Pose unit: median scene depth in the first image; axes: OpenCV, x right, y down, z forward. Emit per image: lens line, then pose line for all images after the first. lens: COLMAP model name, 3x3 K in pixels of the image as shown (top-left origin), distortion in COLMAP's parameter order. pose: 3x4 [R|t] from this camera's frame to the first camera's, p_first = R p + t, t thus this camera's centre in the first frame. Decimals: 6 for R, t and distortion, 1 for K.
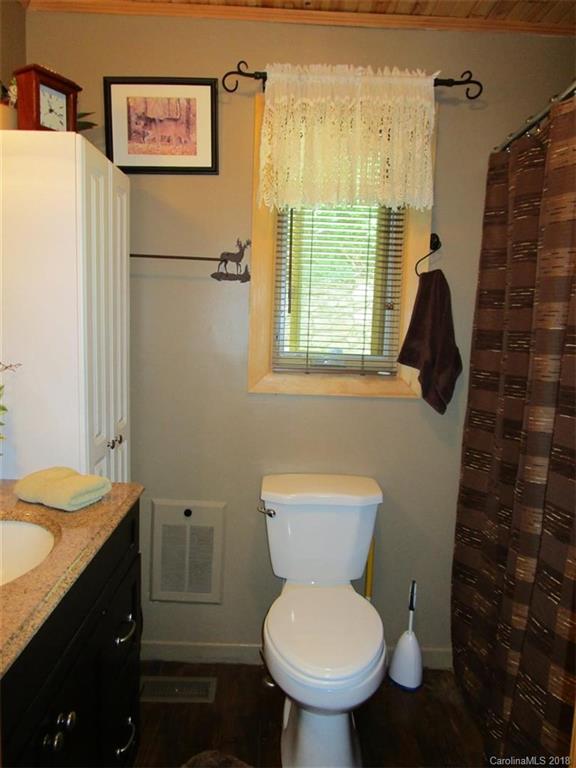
lens RADIAL K [[552.0, 0, 288.0], [0, 552.0, 384.0], [0, 0, 1]] dist [-0.010067, -0.002024]
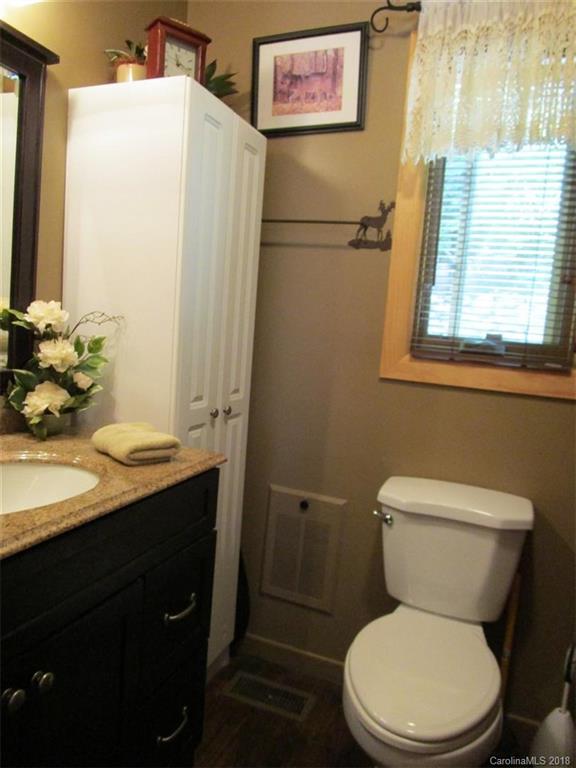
lens RADIAL K [[552.0, 0, 288.0], [0, 552.0, 384.0], [0, 0, 1]] dist [-0.010067, -0.002024]
pose [[0.920801, 0.079030, -0.381943, 0.136629], [-0.091424, 0.995708, -0.014381, 0.055171], [0.379167, 0.048161, 0.924074, 0.153051]]
